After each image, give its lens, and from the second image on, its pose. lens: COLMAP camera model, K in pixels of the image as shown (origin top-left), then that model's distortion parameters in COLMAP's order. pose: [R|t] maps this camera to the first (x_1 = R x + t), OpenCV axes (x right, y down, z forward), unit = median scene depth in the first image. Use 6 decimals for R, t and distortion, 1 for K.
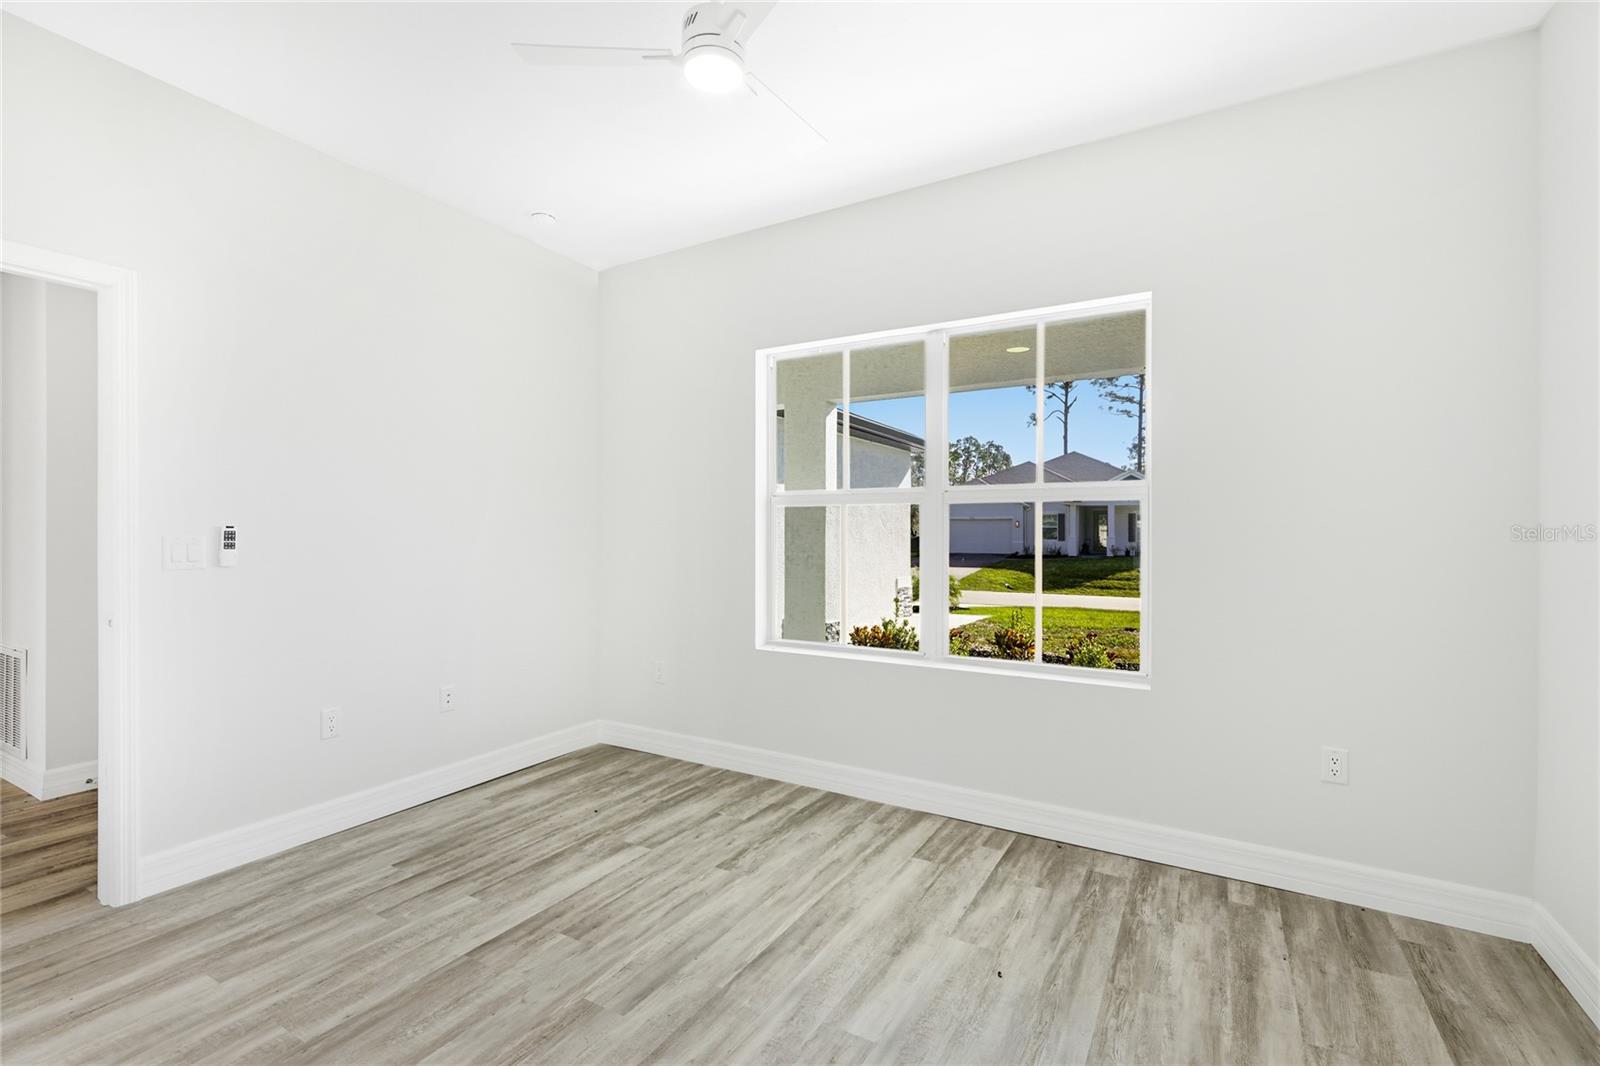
lens RADIAL K [[717.1, 0, 800.0], [0, 717.1, 542.3], [0, 0, 1]] dist [0.002802, -0.000651]
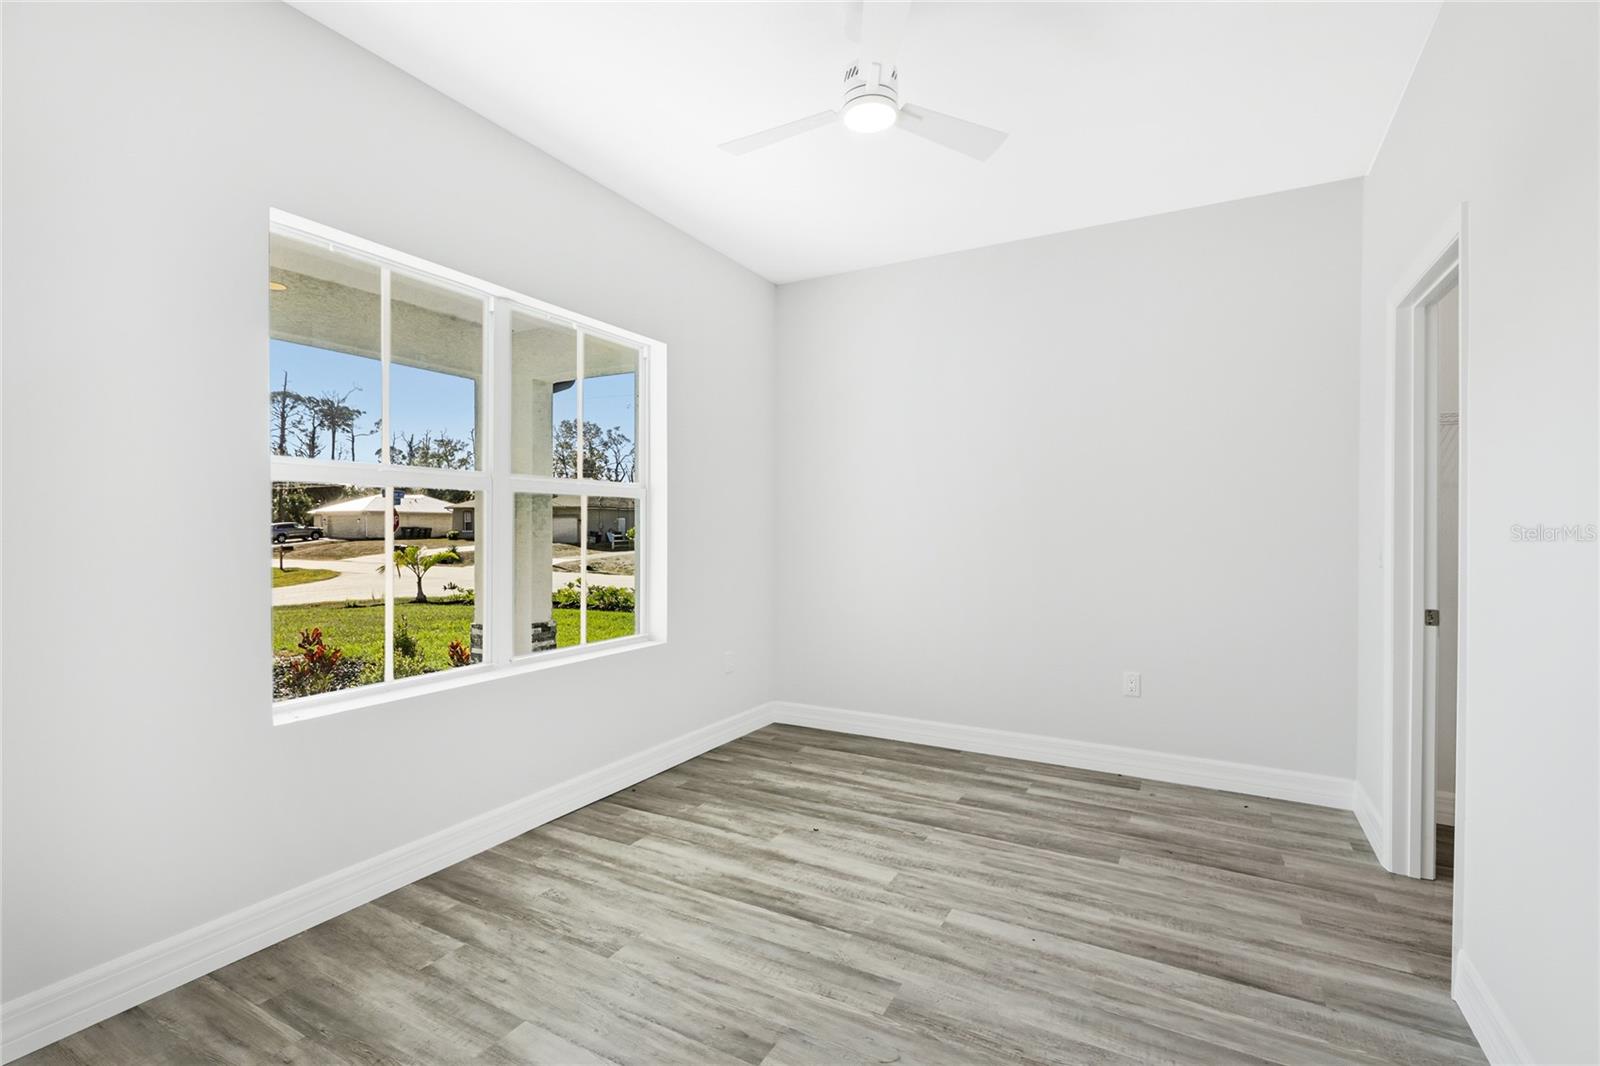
lens RADIAL K [[717.1, 0, 810.3], [0, 717.1, 526.4], [0, 0, 1]] dist [0.002802, -0.000651]
pose [[-0.036663, 0.001316, 0.999327, -0.903029], [0.005305, 0.999985, -0.001122, -0.008474], [-0.999314, 0.005261, -0.036669, 0.815072]]
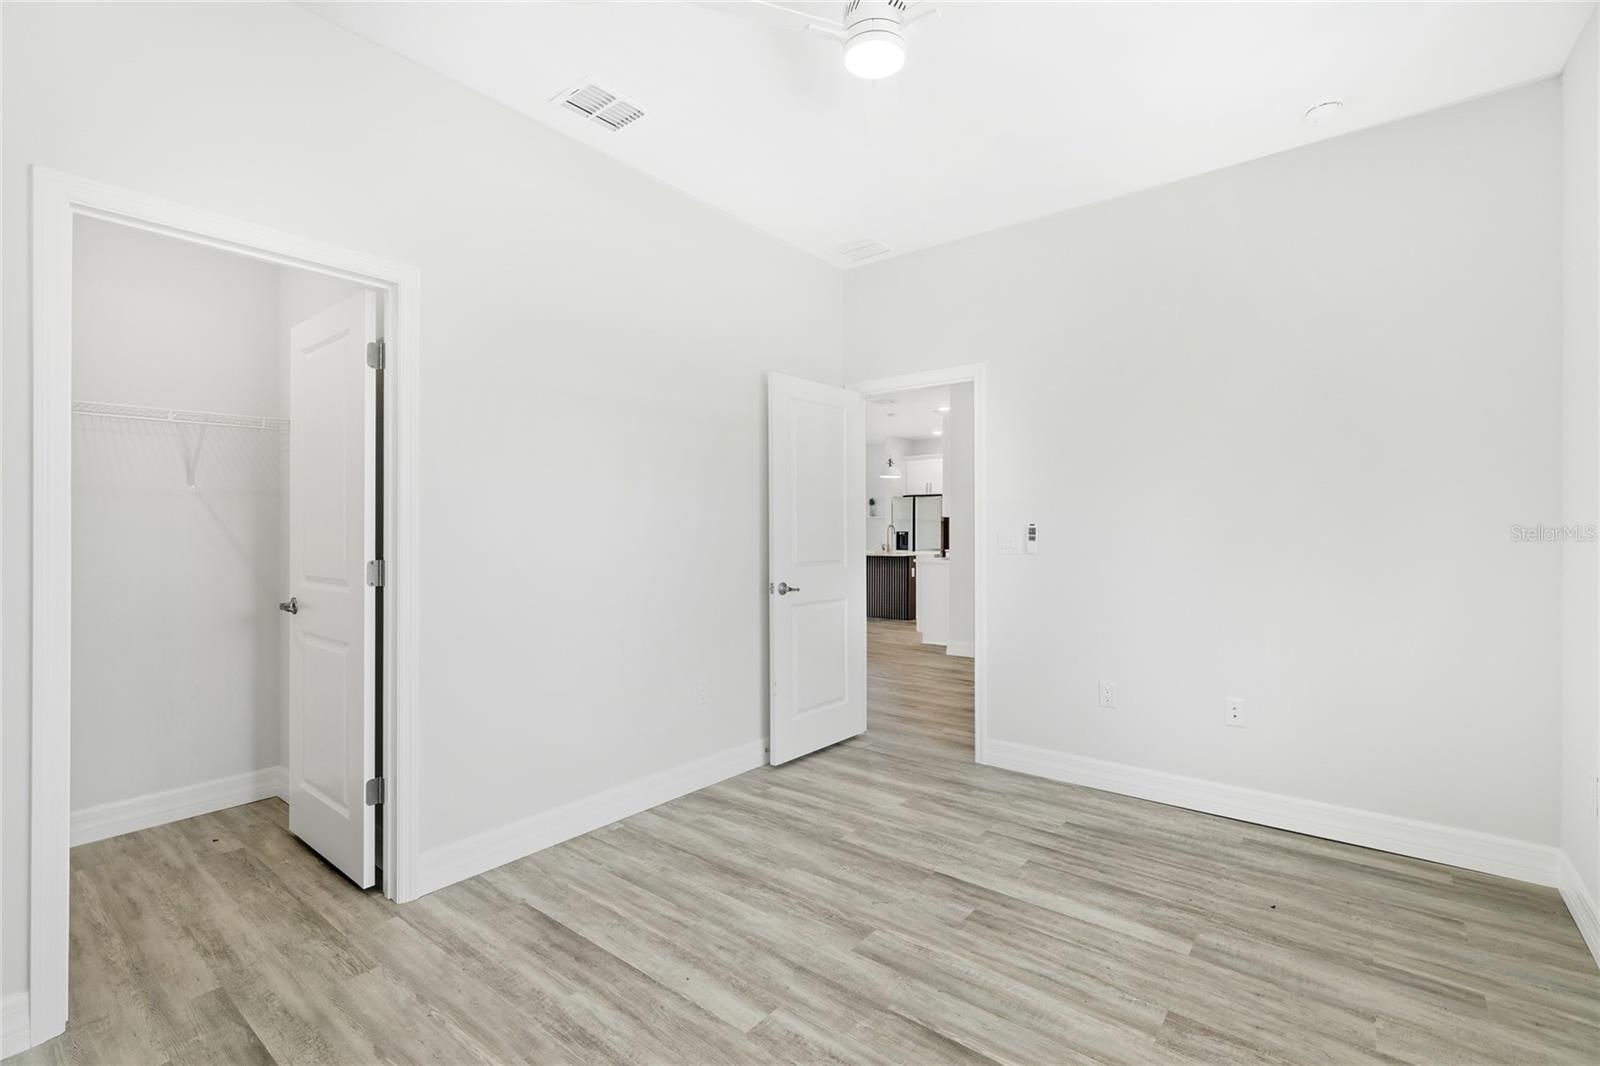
lens RADIAL K [[717.1, 0, 794.5], [0, 717.1, 531.3], [0, 0, 1]] dist [0.002802, -0.000651]
pose [[-0.156600, -0.003073, -0.987657, 0.623559], [-0.013370, 0.999910, -0.000991, -0.001975], [0.987572, 0.013049, -0.156627, 0.753283]]
